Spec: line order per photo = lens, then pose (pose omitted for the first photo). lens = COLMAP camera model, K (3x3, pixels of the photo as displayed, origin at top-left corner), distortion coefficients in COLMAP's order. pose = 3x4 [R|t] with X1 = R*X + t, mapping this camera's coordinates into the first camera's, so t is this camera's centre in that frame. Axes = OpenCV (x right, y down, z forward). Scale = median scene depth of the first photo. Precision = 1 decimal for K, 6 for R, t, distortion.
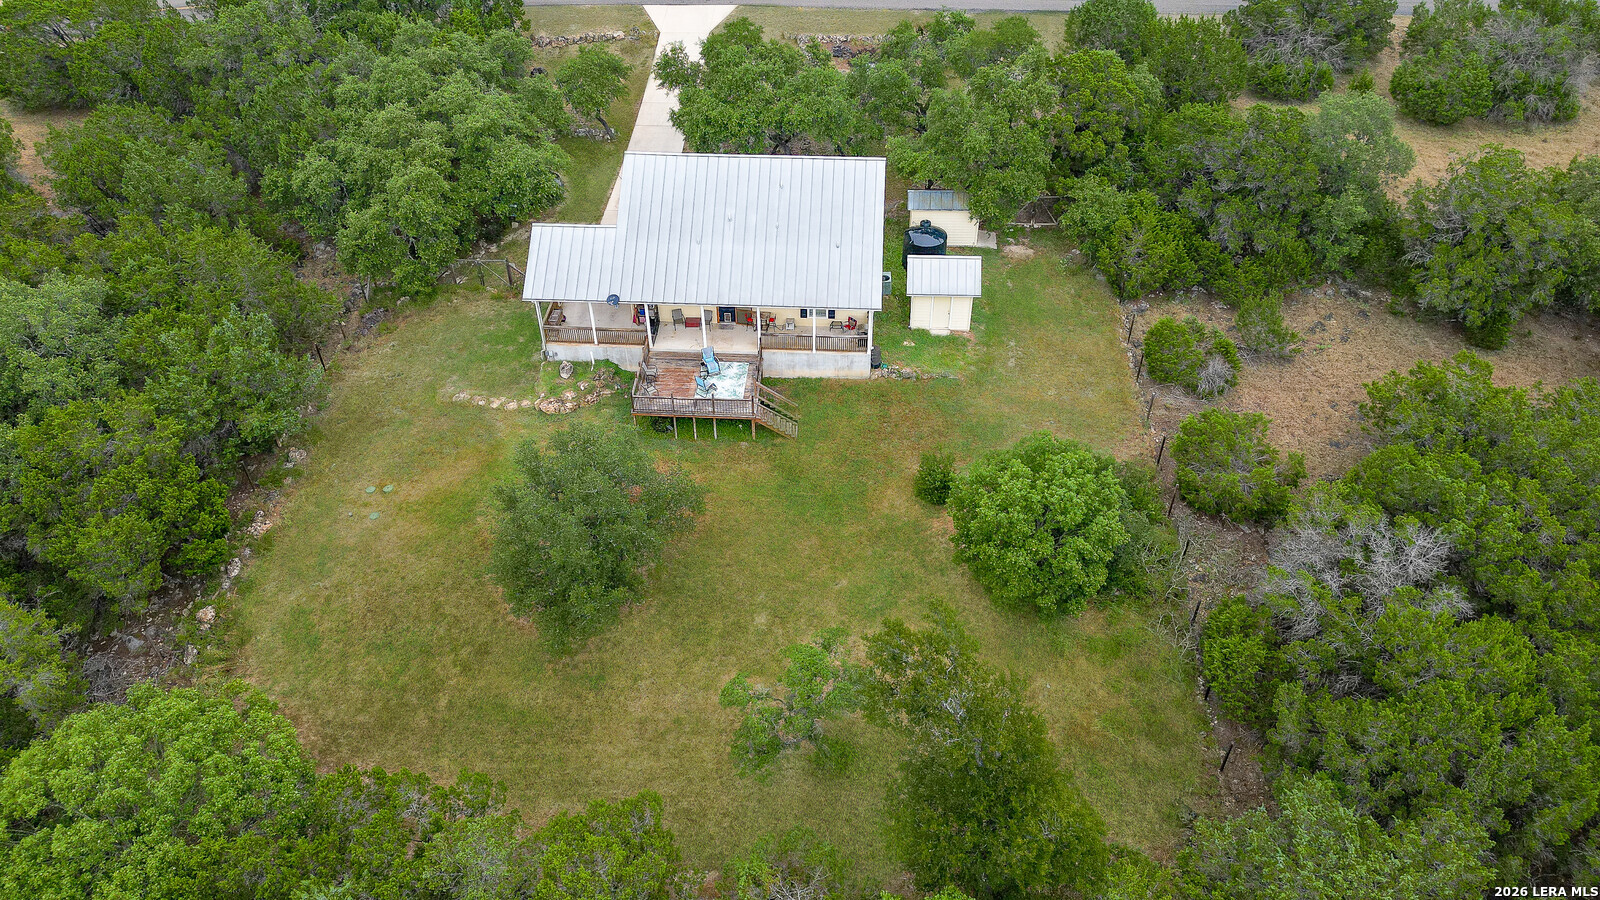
lens RADIAL K [[1116.8, 0, 800.4], [0, 1116.8, 451.5], [0, 0, 1]] dist [0.040395, -0.024850]
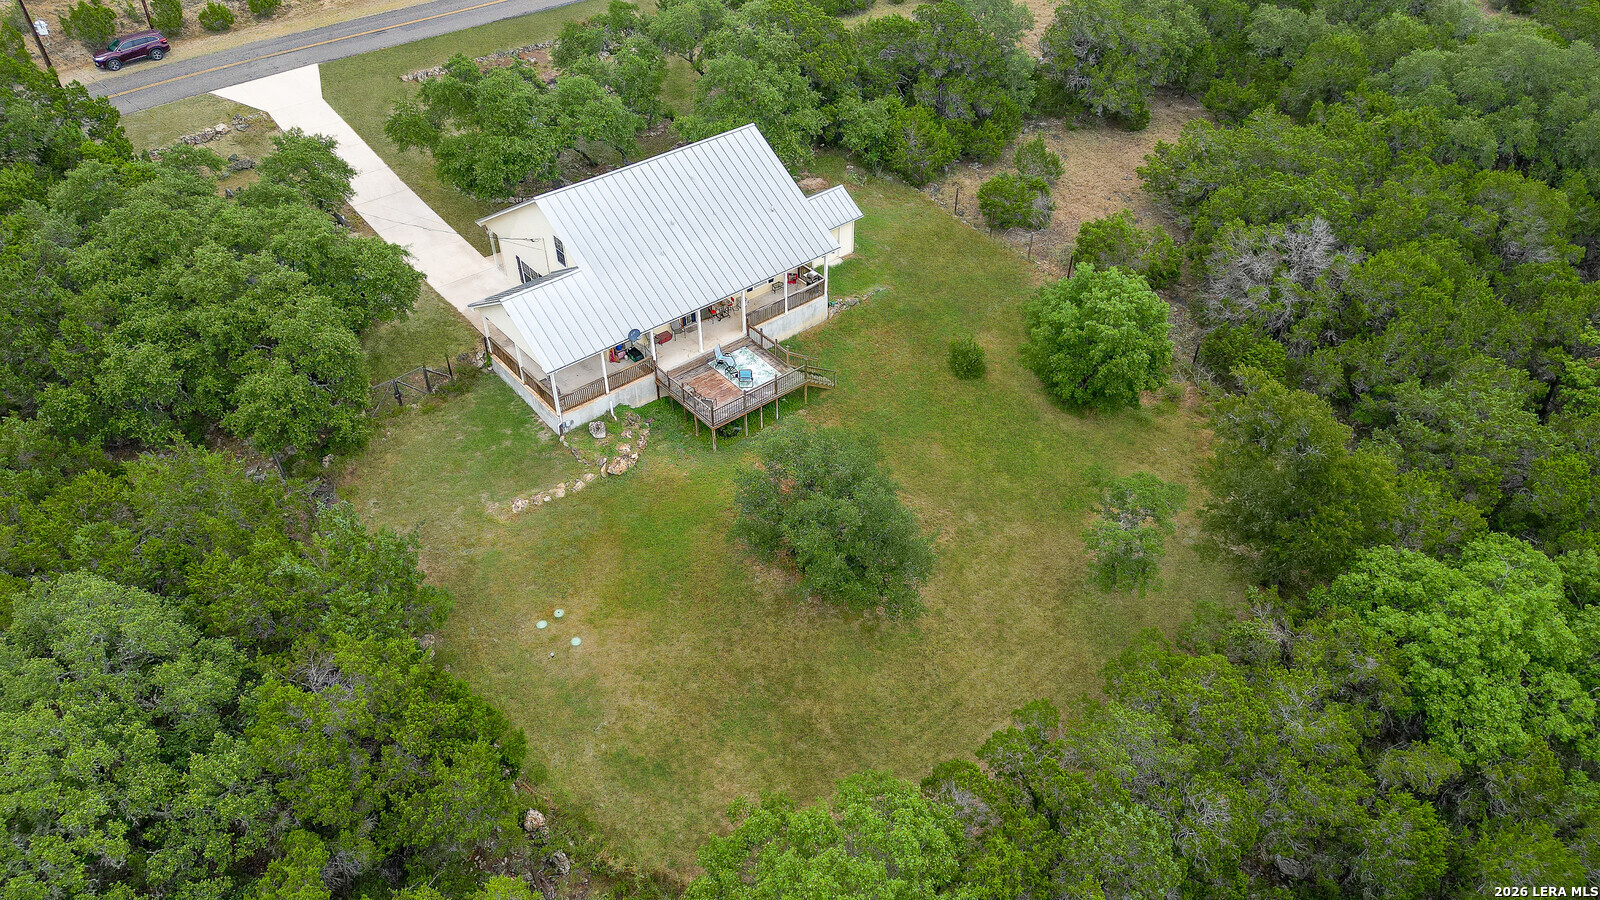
lens RADIAL K [[1116.8, 0, 800.9], [0, 1116.8, 451.3], [0, 0, 1]] dist [0.040395, -0.024850]
pose [[0.736624, -0.437412, 0.515807, -0.574685], [0.439463, 0.889302, 0.126545, -0.100331], [-0.514060, 0.133462, 0.847307, 0.120130]]
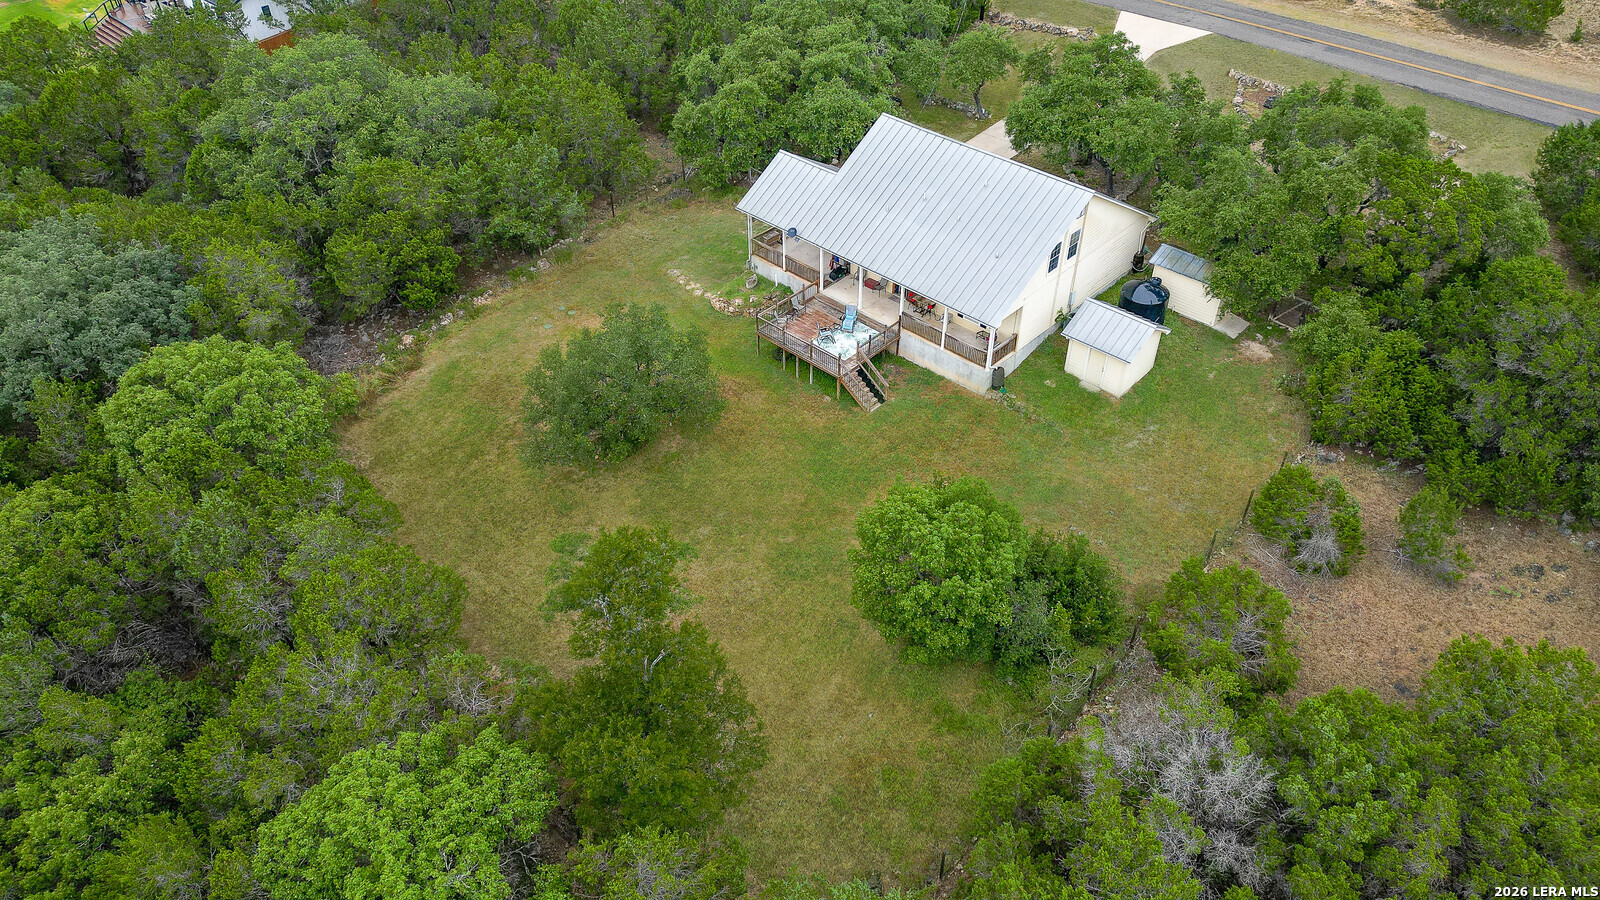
lens RADIAL K [[1116.8, 0, 803.9], [0, 1116.8, 448.8], [0, 0, 1]] dist [0.040395, -0.024850]
pose [[0.768133, 0.415465, -0.487196, 0.441496], [-0.416033, 0.902242, 0.113468, -0.069982], [0.486711, 0.115531, 0.865890, 0.079300]]
